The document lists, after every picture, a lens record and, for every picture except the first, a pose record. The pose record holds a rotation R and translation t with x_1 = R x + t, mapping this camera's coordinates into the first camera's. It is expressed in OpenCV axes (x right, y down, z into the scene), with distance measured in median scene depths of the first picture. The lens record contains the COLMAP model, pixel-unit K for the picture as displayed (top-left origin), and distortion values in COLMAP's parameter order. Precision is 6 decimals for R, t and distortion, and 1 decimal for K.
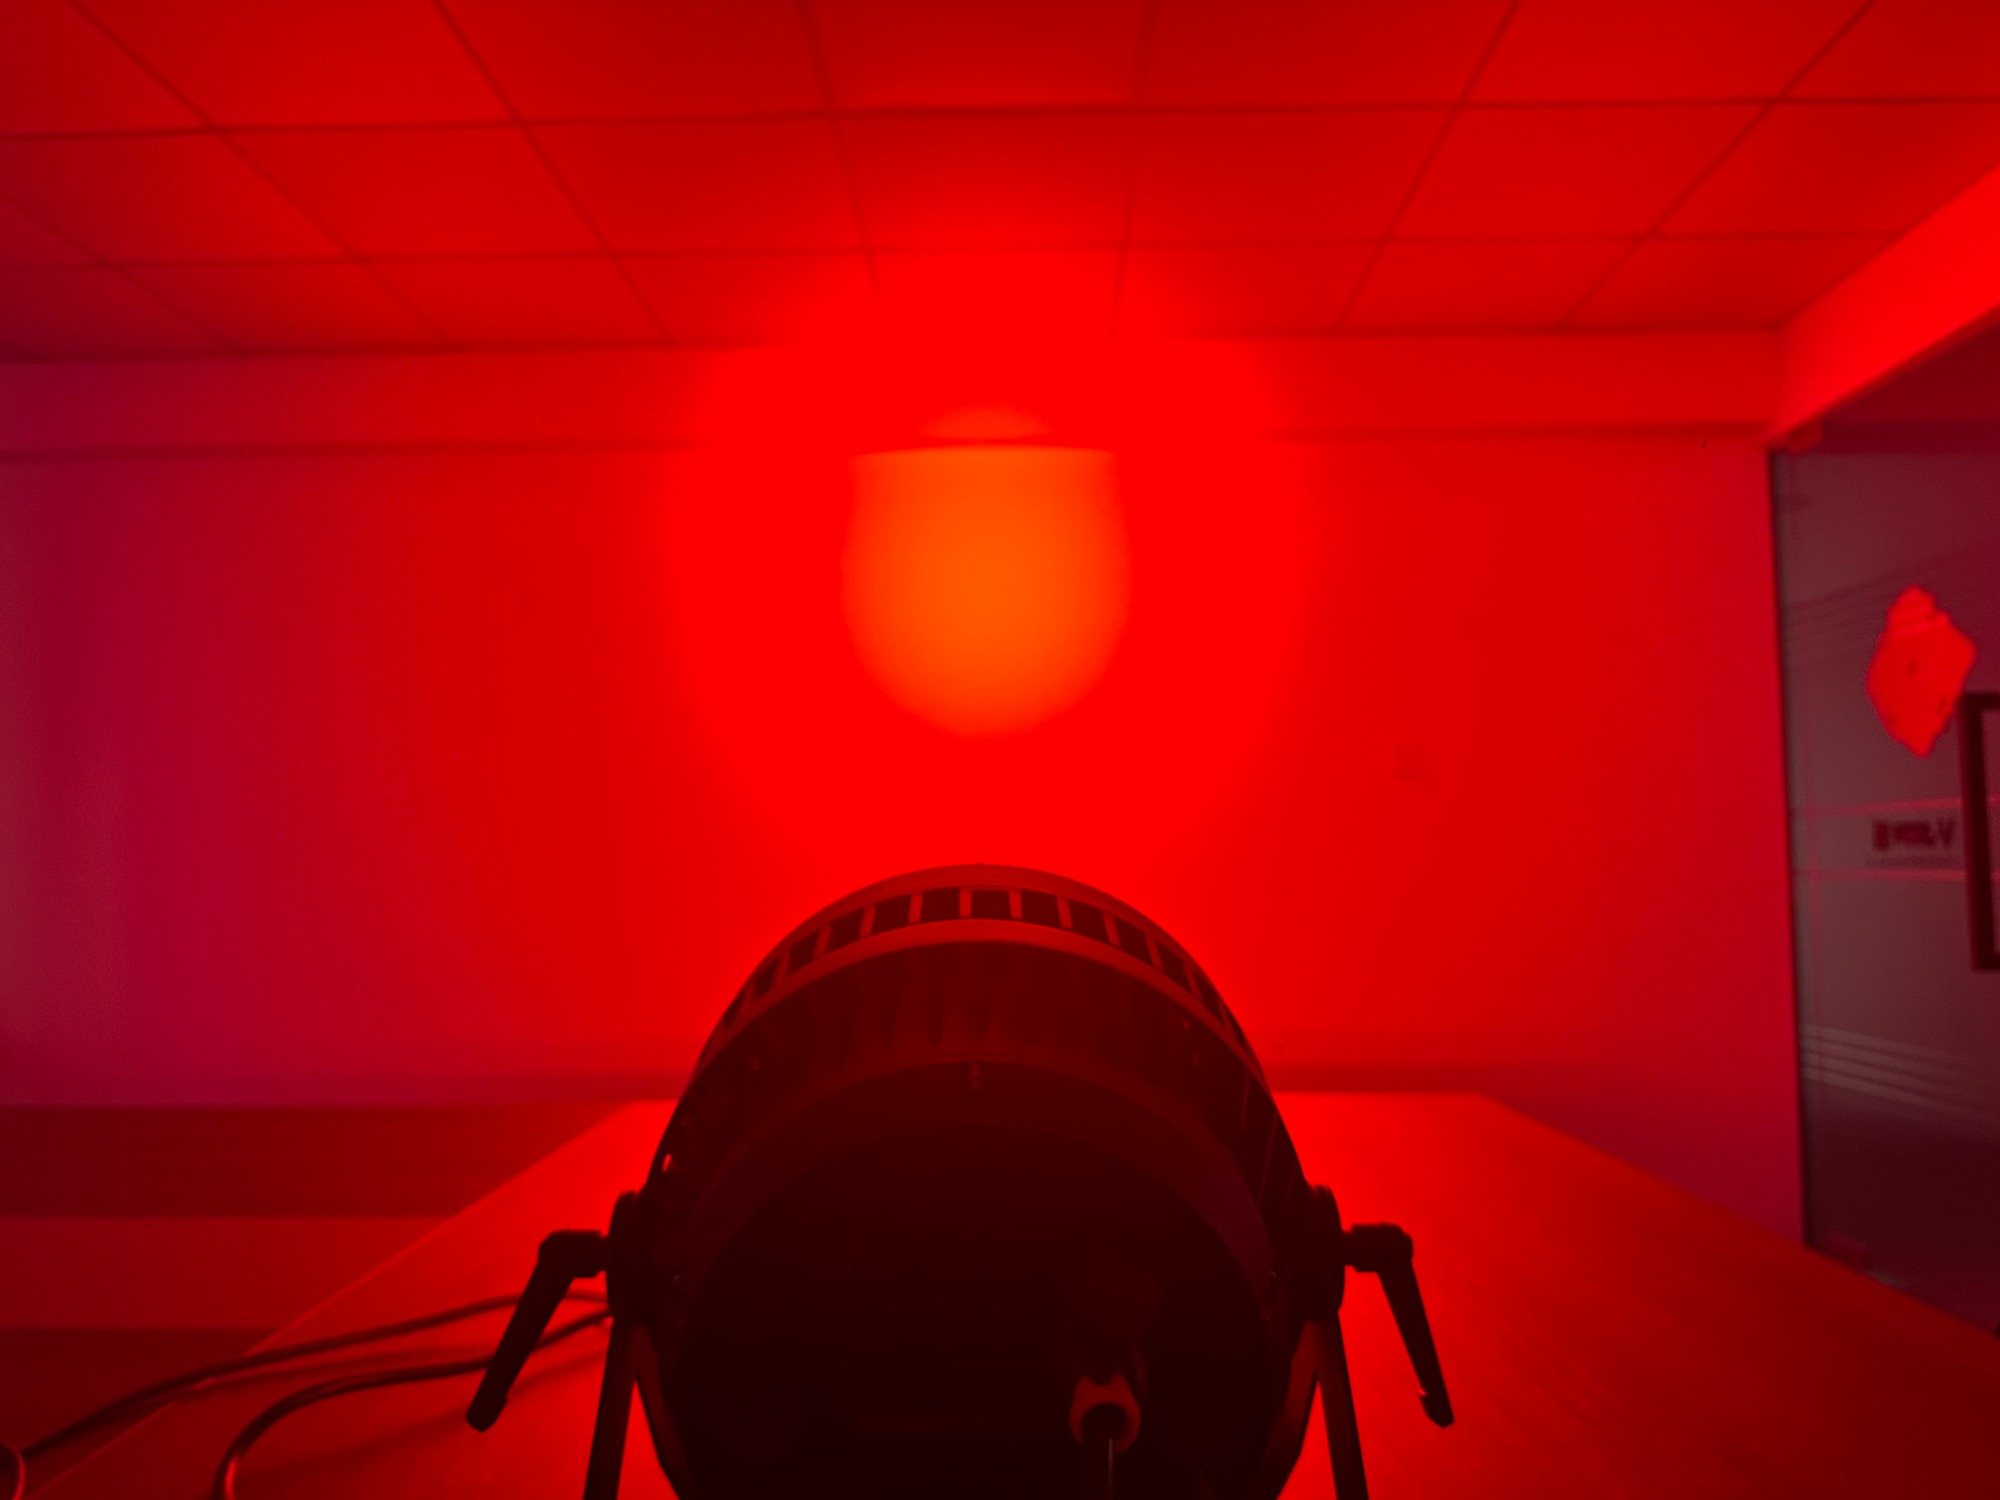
lens RADIAL K [[1403.7, 0, 991.2], [0, 1403.7, 761.5], [0, 0, 1]] dist [0.043367, -0.063983]
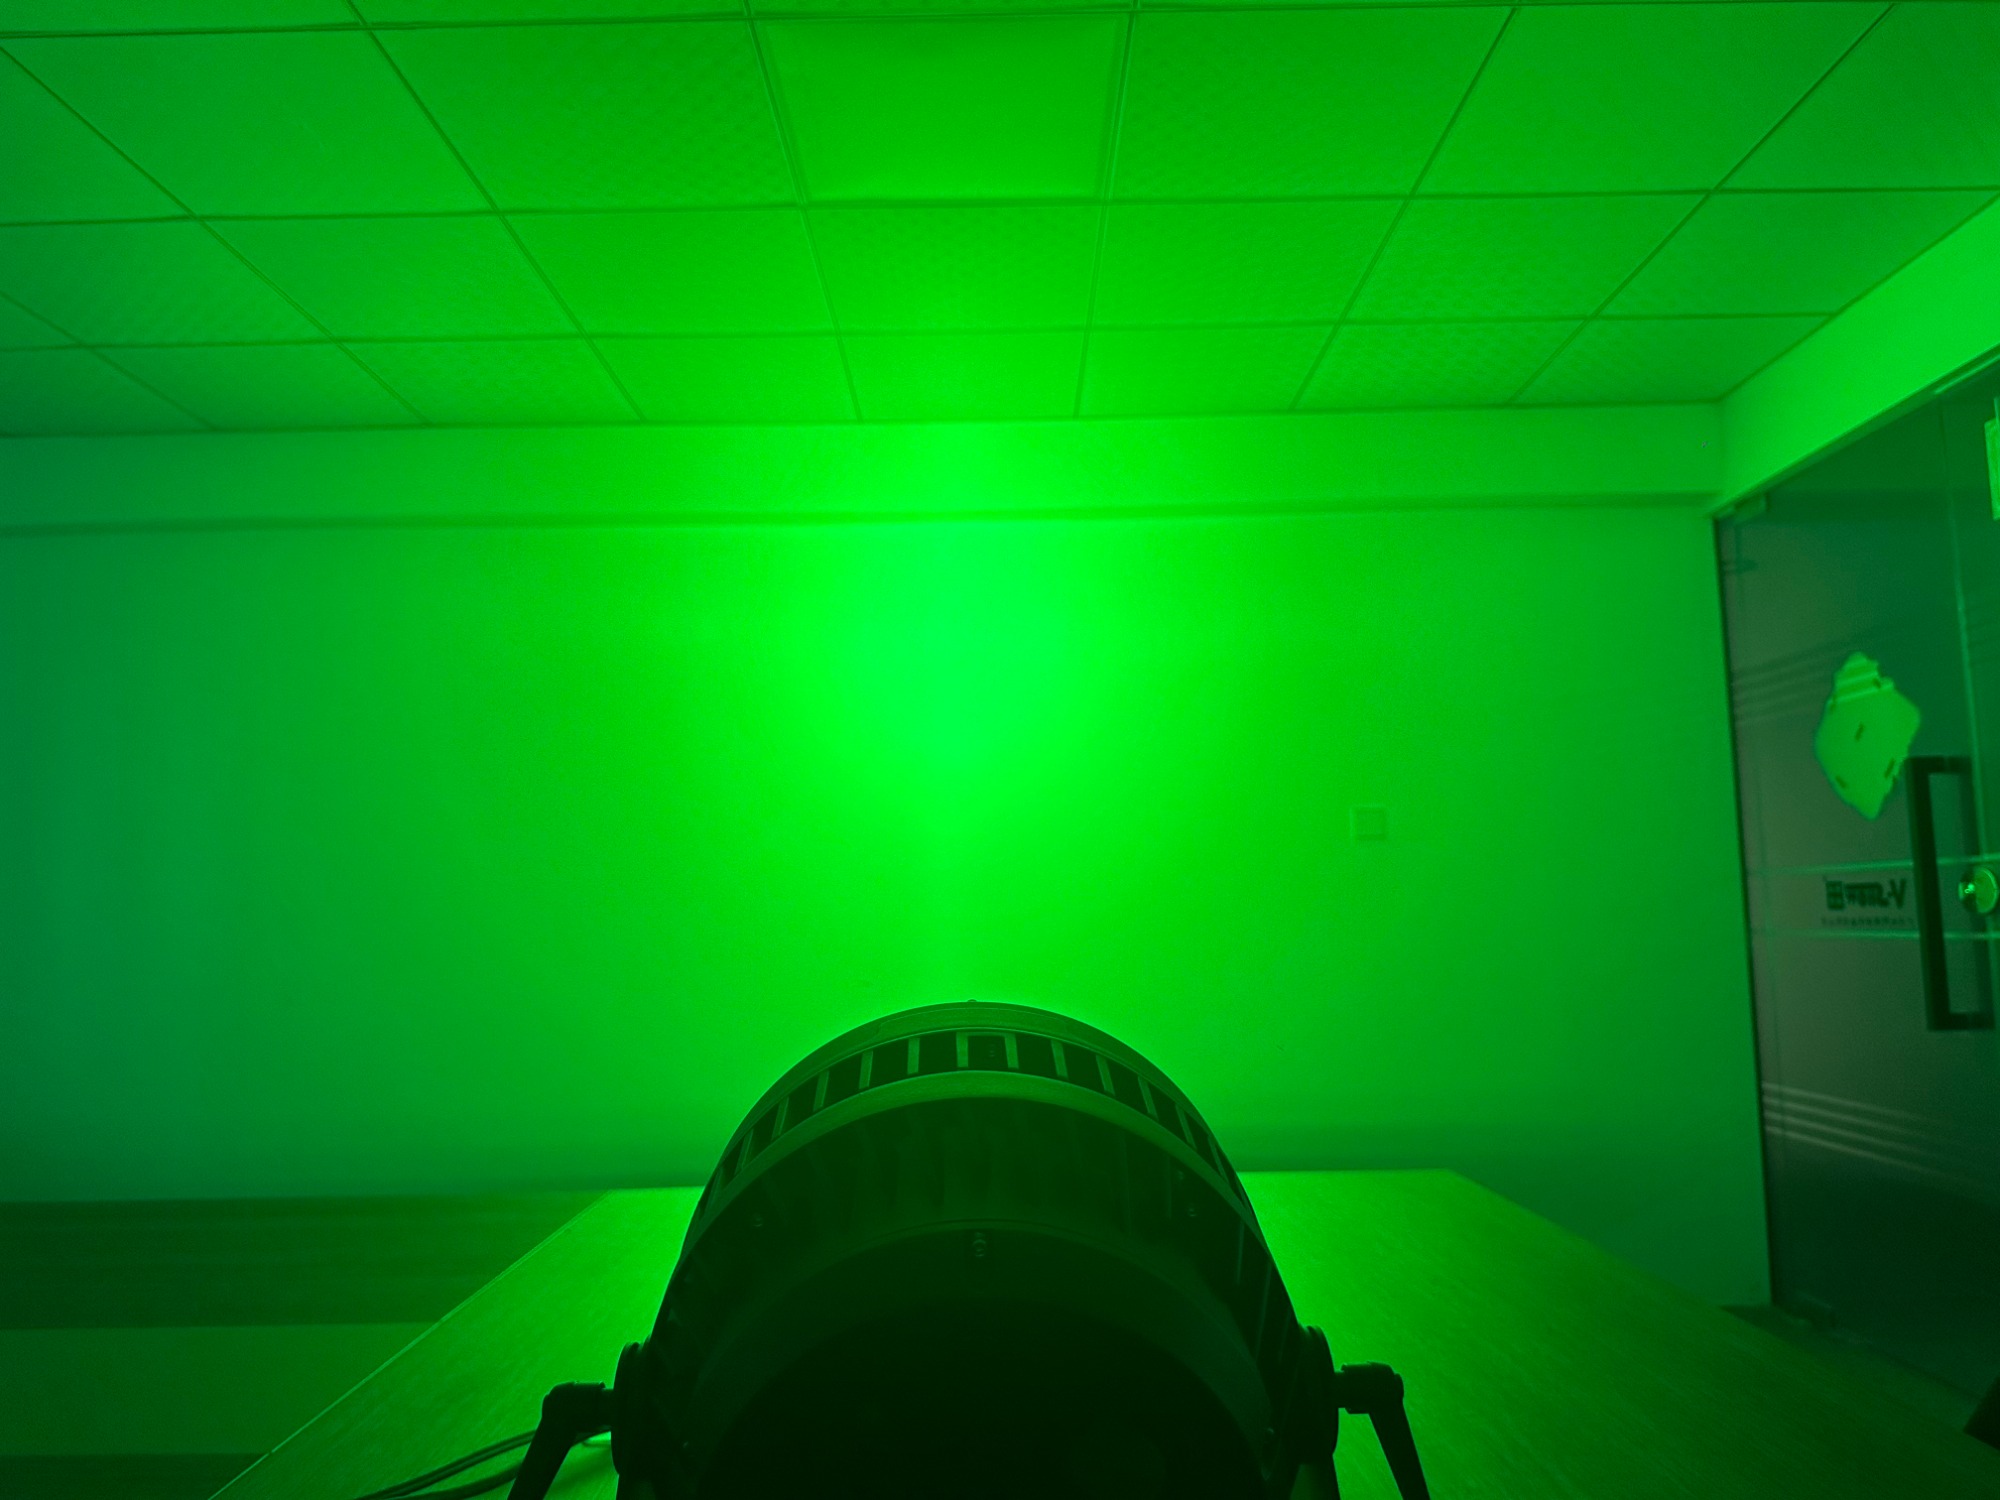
lens RADIAL K [[1400.4, 0, 984.6], [0, 1400.4, 757.5], [0, 0, 1]] dist [0.003007, 0.000841]
pose [[0.999786, -0.007310, 0.019356, -0.018442], [0.008058, 0.999213, -0.038826, -0.066560], [-0.019057, 0.038974, 0.999058, -0.022622]]
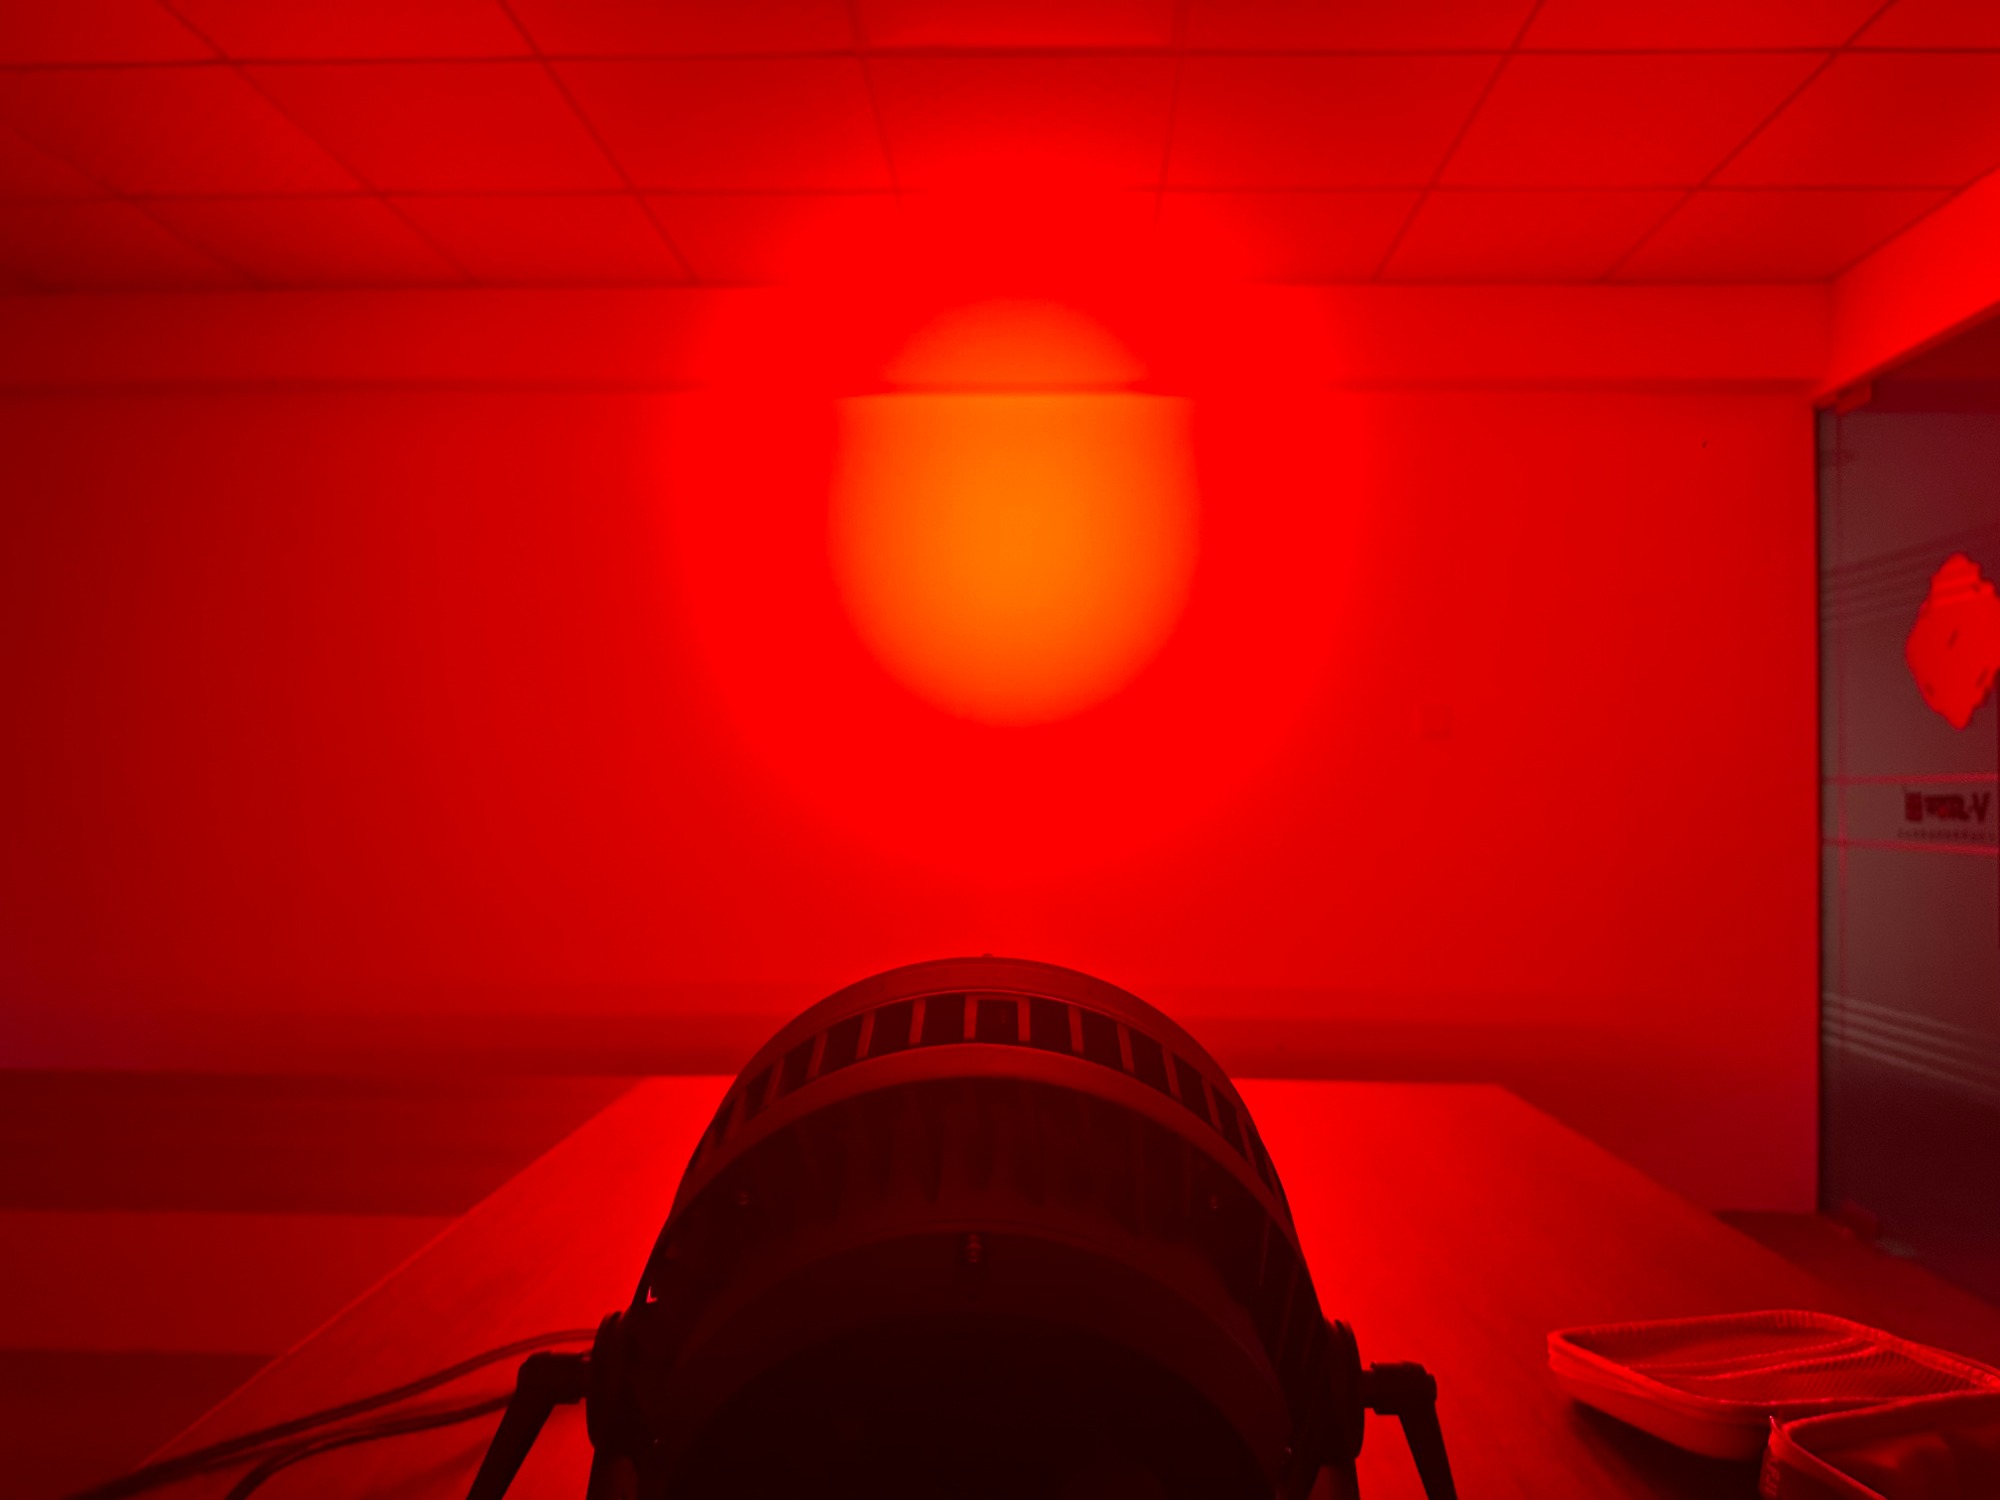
lens RADIAL K [[1409.6, 0, 1000.0], [0, 1409.6, 750.0], [0, 0, 1]] dist [-0.006505, -0.003619]
pose [[0.999778, 0.017437, -0.011789, 0.008408], [-0.016881, 0.998813, 0.045690, -0.110639], [0.012572, -0.045481, 0.998886, 0.064645]]
